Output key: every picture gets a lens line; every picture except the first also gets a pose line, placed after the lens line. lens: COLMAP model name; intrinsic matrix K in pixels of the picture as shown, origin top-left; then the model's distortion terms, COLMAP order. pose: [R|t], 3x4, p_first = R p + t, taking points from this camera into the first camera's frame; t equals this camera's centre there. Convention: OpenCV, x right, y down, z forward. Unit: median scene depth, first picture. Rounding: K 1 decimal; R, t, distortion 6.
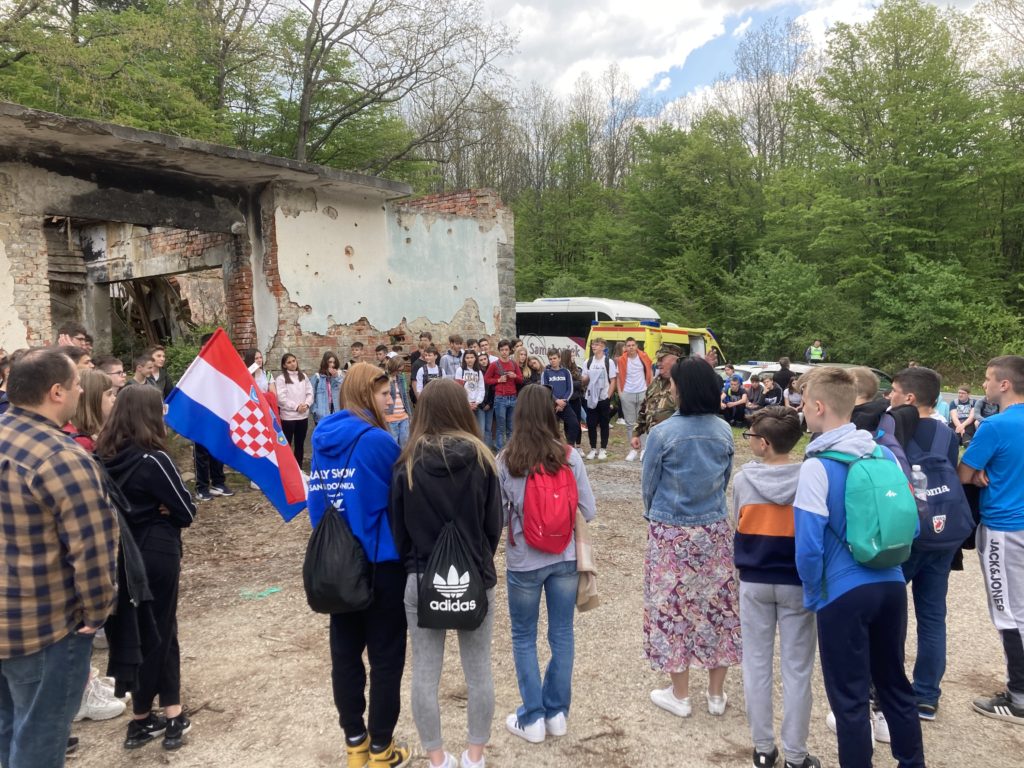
lens RADIAL K [[842.3, 0, 515.1], [0, 842.3, 379.8], [0, 0, 1]] dist [0.023110, -0.028426]
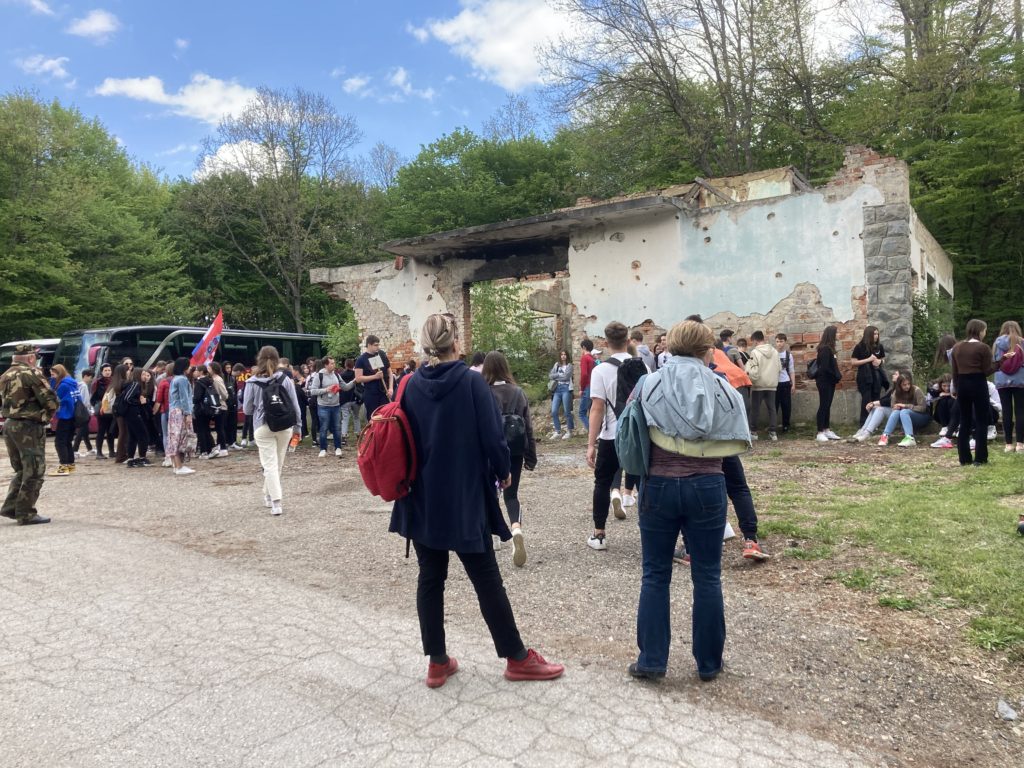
lens RADIAL K [[843.6, 0, 509.5], [0, 843.6, 399.8], [0, 0, 1]] dist [0.033043, -0.048315]
pose [[0.033038, 0.030748, -0.998981, 0.341961], [-0.010128, 0.999486, 0.030429, 0.000964], [0.999403, 0.009113, 0.033332, 0.270793]]
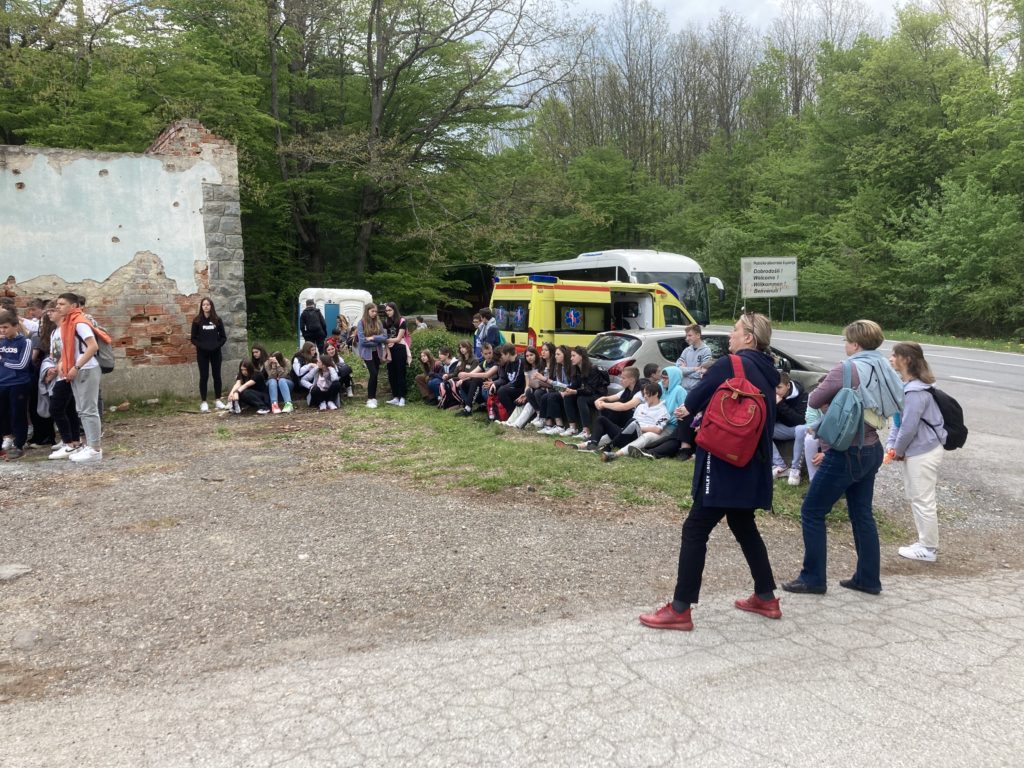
lens RADIAL K [[857.5, 0, 513.9], [0, 857.5, 368.3], [0, 0, 1]] dist [0.012876, -0.007214]
pose [[0.936545, 0.009911, -0.350408, 0.243626], [-0.000792, 0.999657, 0.026158, -0.001162], [0.350547, -0.024221, 0.936232, 0.132138]]
